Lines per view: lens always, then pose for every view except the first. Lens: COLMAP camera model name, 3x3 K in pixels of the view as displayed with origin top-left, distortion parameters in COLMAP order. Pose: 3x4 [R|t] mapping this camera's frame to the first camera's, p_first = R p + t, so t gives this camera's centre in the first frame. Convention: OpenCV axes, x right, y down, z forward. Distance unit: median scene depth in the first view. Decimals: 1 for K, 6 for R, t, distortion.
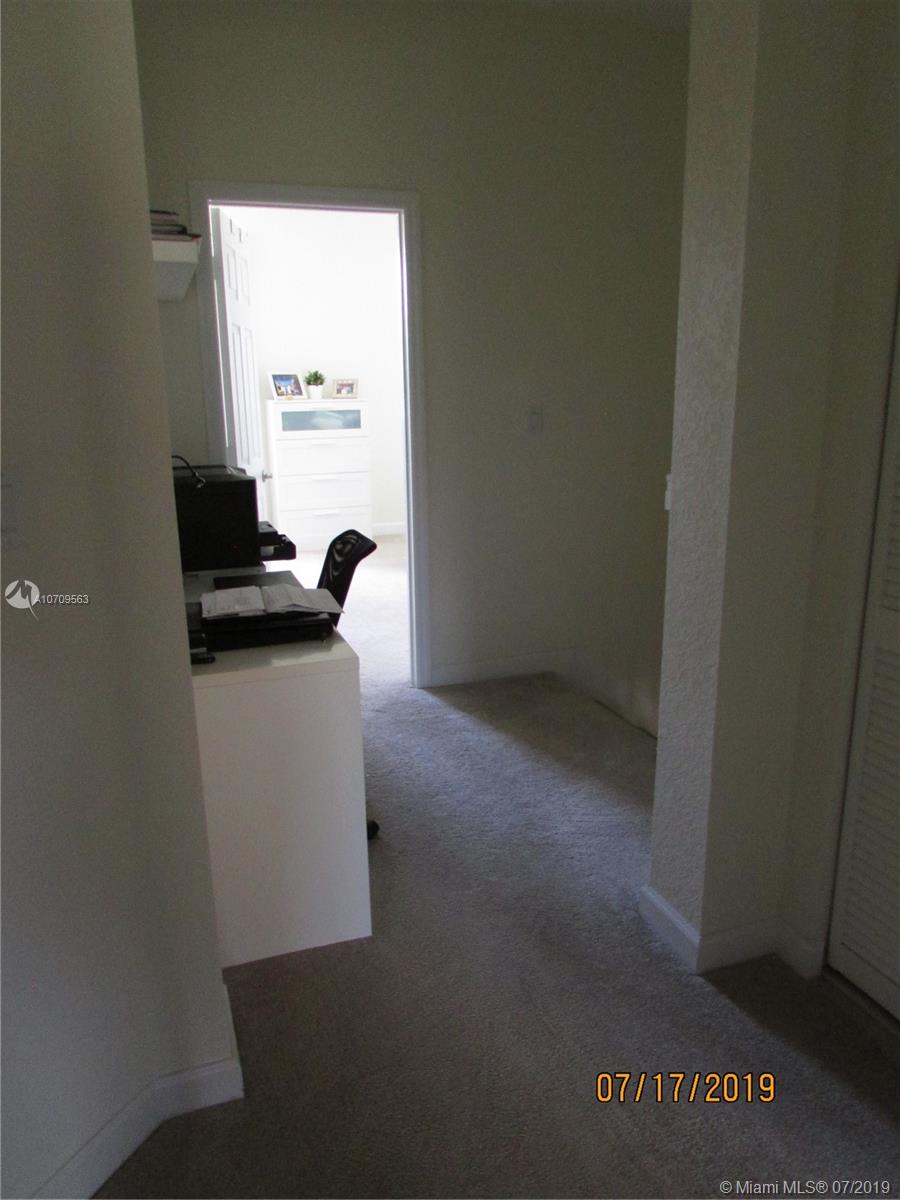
lens RADIAL K [[854.2, 0, 450.7], [0, 854.2, 603.5], [0, 0, 1]] dist [-0.029245, 0.001775]
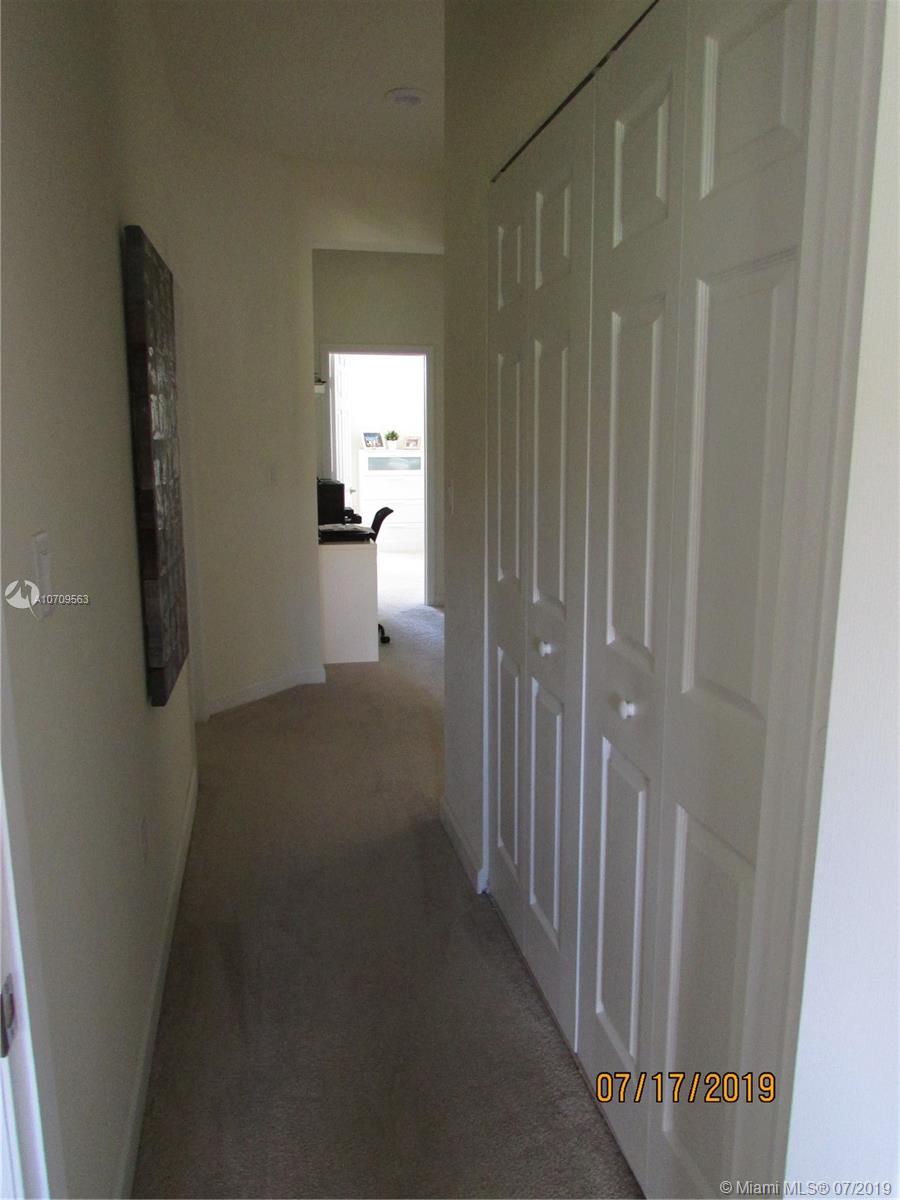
lens RADIAL K [[854.2, 0, 450.3], [0, 854.2, 595.8], [0, 0, 1]] dist [-0.029245, 0.001775]
pose [[0.993129, 0.037398, -0.110890, 0.122252], [-0.044619, 0.996992, -0.063366, 0.108584], [0.108187, 0.067878, 0.991811, -0.466144]]
